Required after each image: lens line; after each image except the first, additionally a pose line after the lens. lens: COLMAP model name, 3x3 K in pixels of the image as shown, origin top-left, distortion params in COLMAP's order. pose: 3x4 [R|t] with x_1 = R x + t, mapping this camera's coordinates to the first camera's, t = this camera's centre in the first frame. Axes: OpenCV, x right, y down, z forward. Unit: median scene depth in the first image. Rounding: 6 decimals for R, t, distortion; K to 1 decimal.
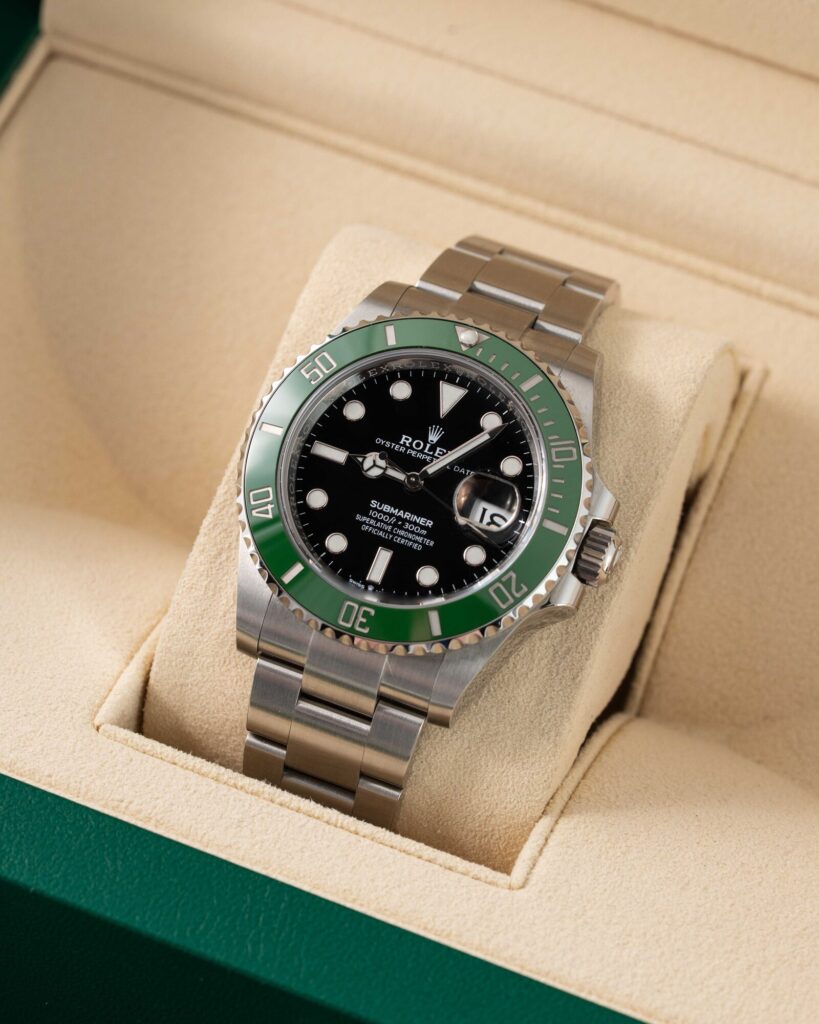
lens RADIAL K [[4927.4, 0, 411.5], [0, 4927.4, 508.1], [0, 0, 1]] dist [0.067344, 0.000000]
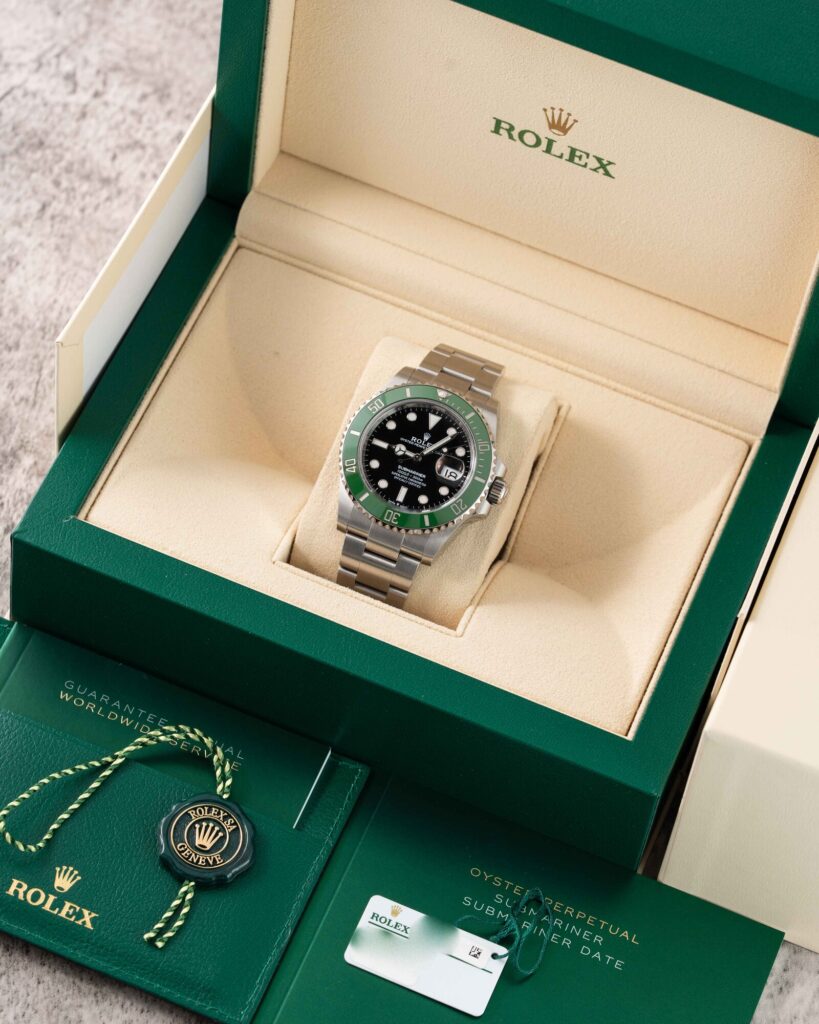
lens RADIAL K [[4927.4, 0, 408.1], [0, 4927.4, 513.7], [0, 0, 1]] dist [0.067344, 0.000000]
pose [[0.997624, 0.022981, 0.064951, -0.148198], [-0.025611, 0.998873, 0.039956, -0.068955], [-0.063959, -0.041524, 0.997088, -1.245156]]
